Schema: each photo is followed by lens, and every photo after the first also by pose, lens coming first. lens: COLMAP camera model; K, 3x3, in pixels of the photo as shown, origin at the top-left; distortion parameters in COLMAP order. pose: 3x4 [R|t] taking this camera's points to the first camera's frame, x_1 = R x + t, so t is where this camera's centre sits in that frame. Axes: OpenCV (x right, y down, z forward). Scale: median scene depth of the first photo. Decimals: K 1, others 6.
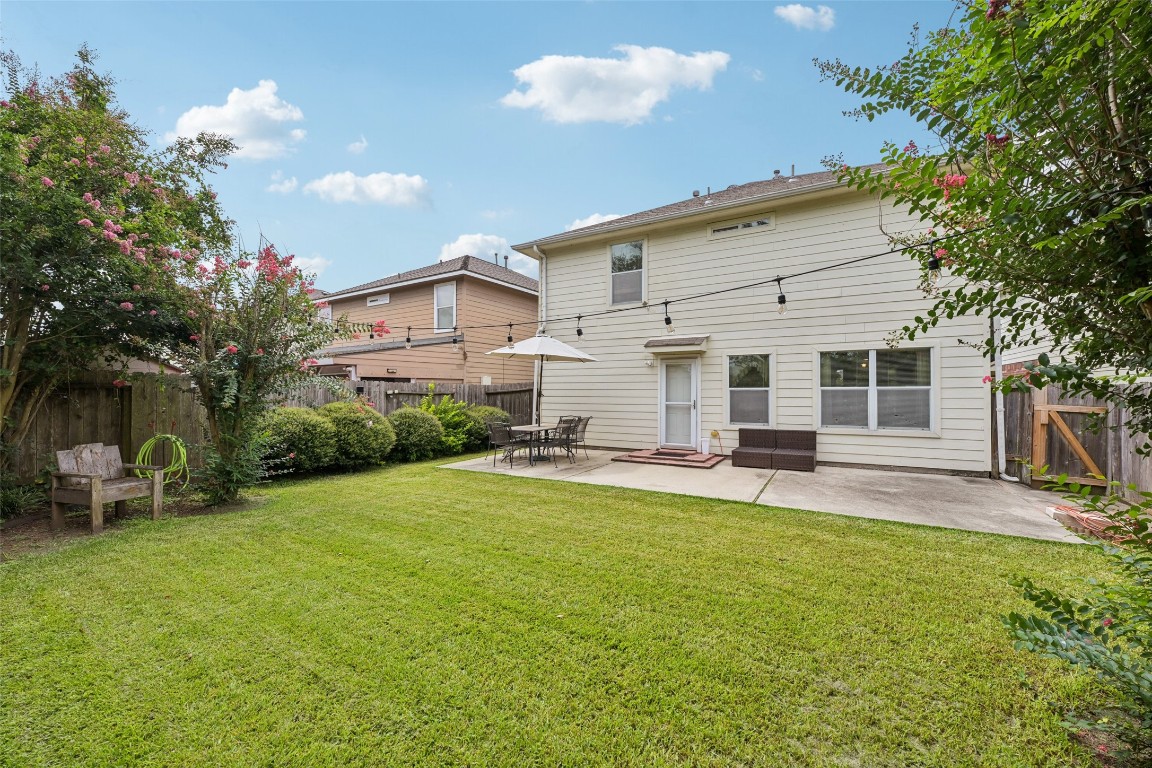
lens RADIAL K [[456.3, 0, 579.2], [0, 456.3, 387.5], [0, 0, 1]] dist [-0.001038, 0.000025]
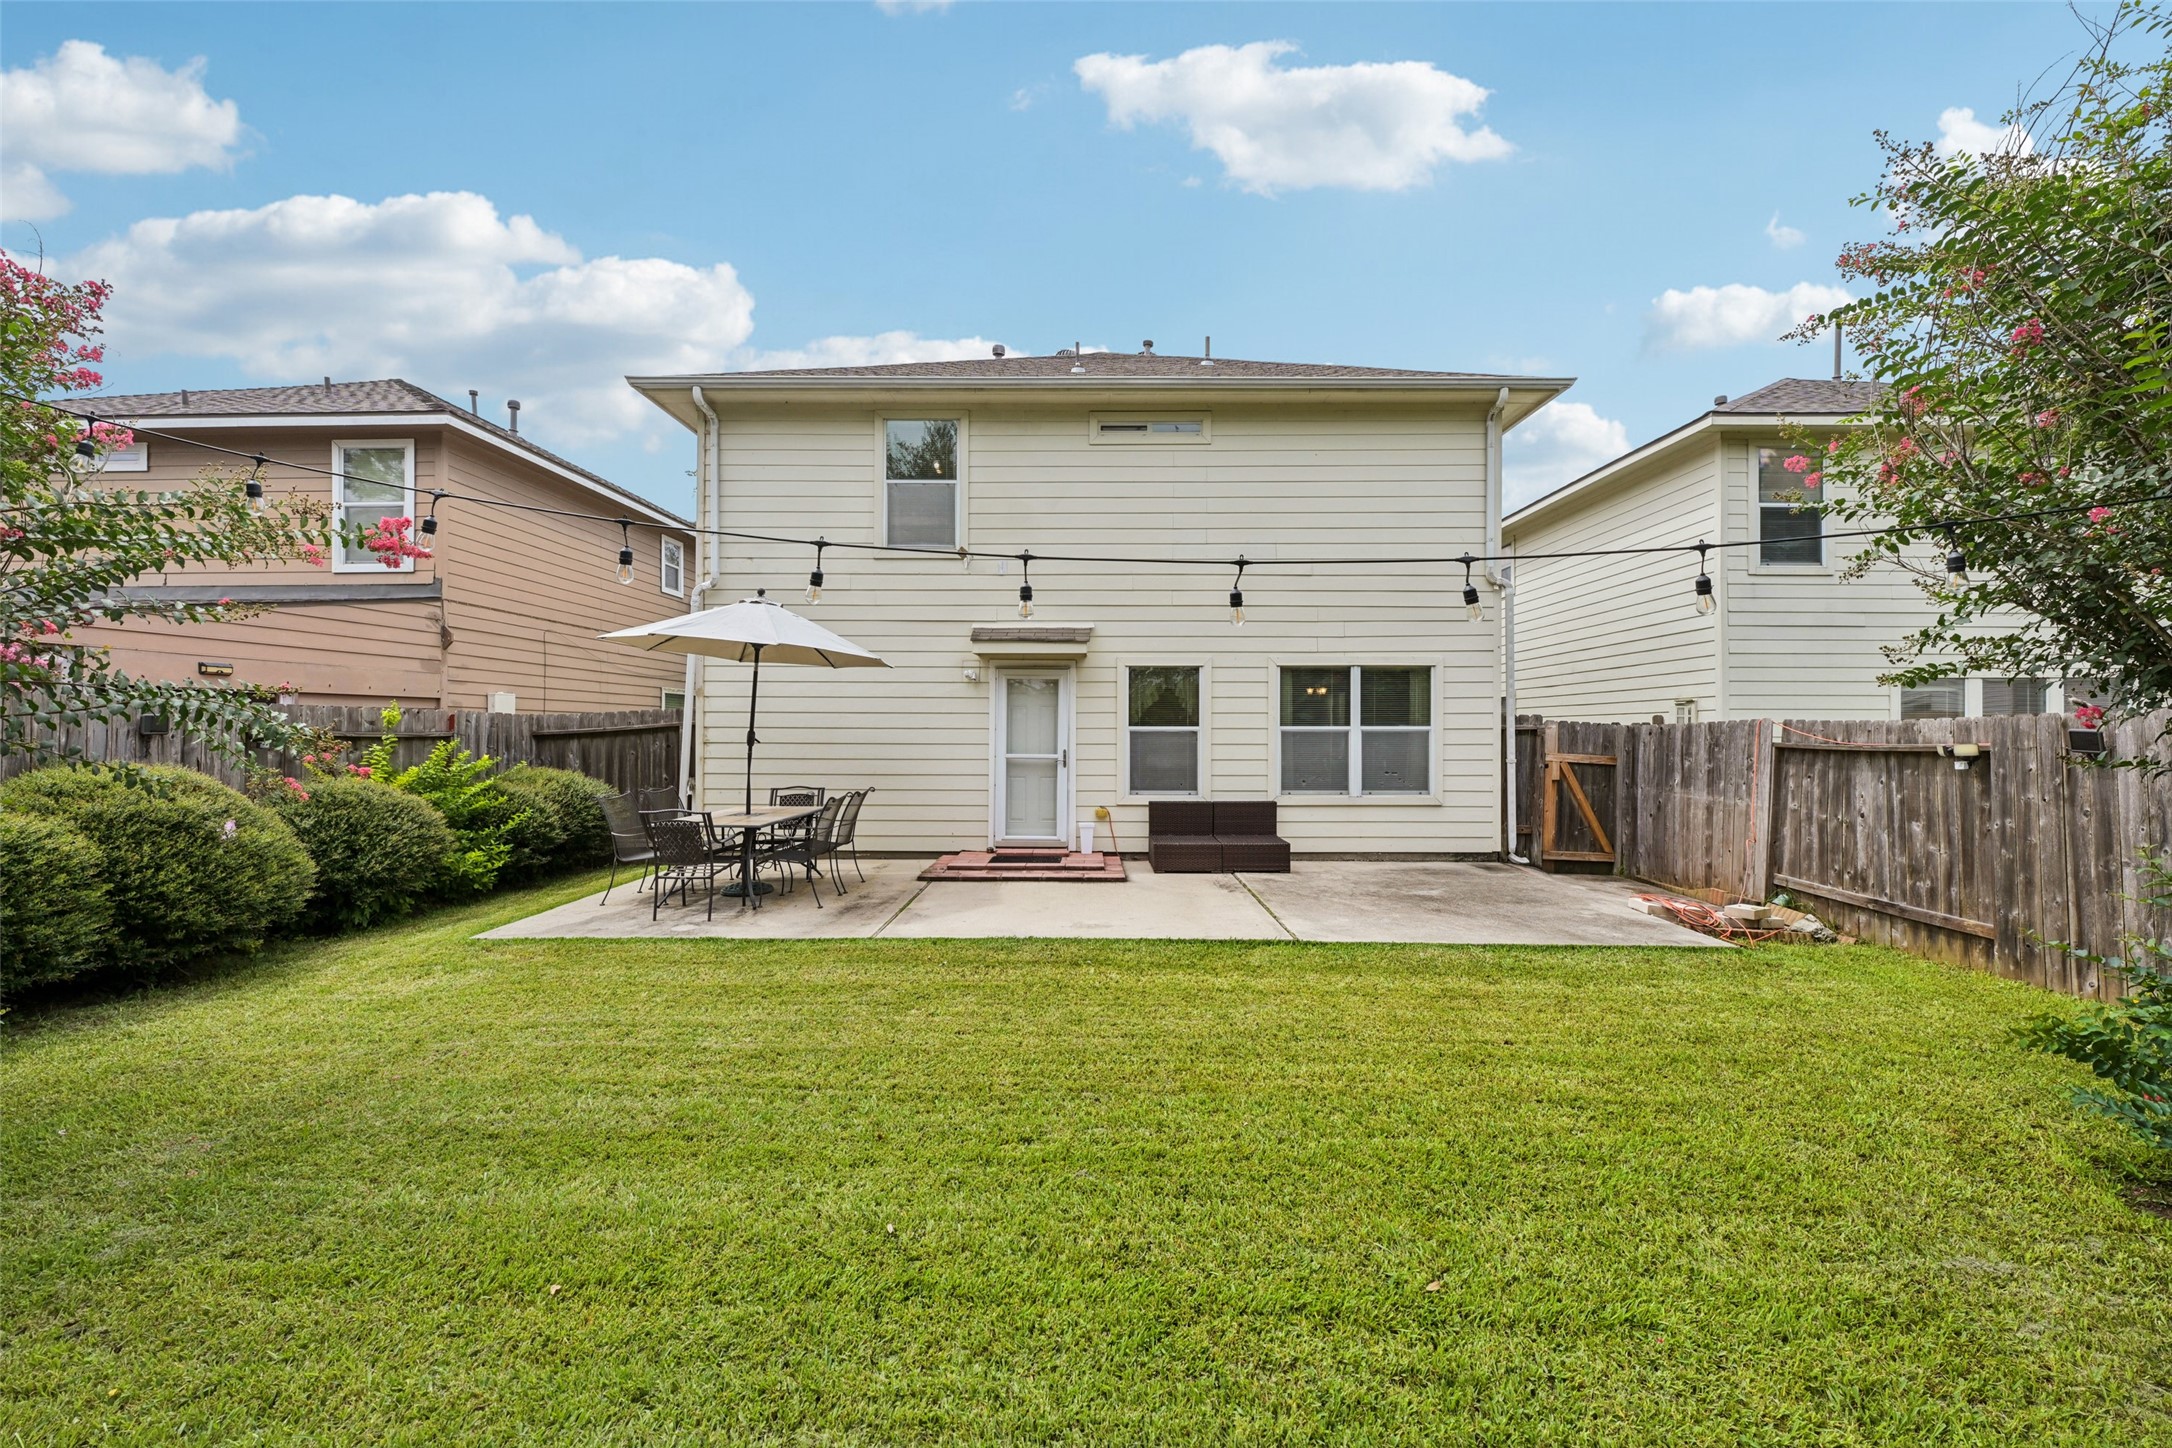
lens RADIAL K [[860.4, 0, 1092.0], [0, 860.4, 730.7], [0, 0, 1]] dist [-0.001038, 0.000025]
pose [[0.867400, 0.003781, 0.497597, -0.213256], [-0.007923, 0.999949, 0.006214, -0.000295], [-0.497548, -0.009332, 0.867386, 0.149337]]
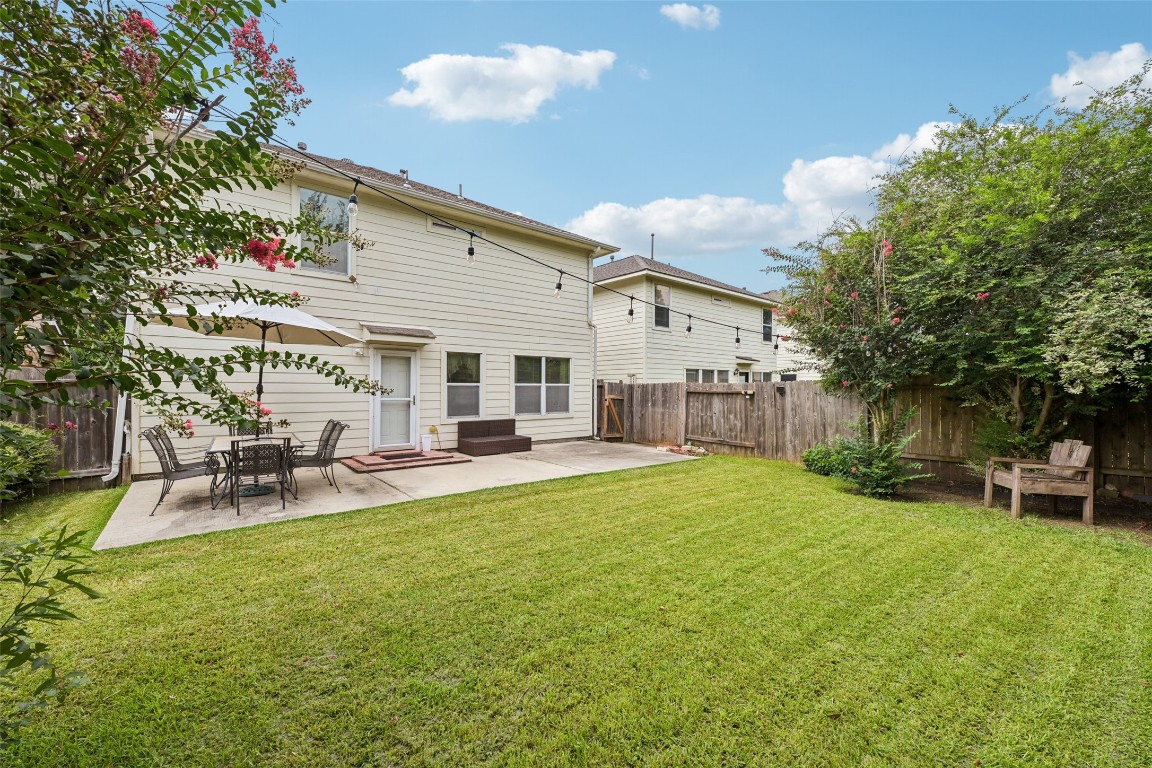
lens RADIAL K [[456.3, 0, 579.2], [0, 456.3, 387.5], [0, 0, 1]] dist [-0.001038, 0.000025]
pose [[0.344770, 0.002579, 0.938684, -0.536591], [-0.013478, 0.999907, 0.002203, 0.004616], [-0.938591, -0.013411, 0.344772, 0.373574]]
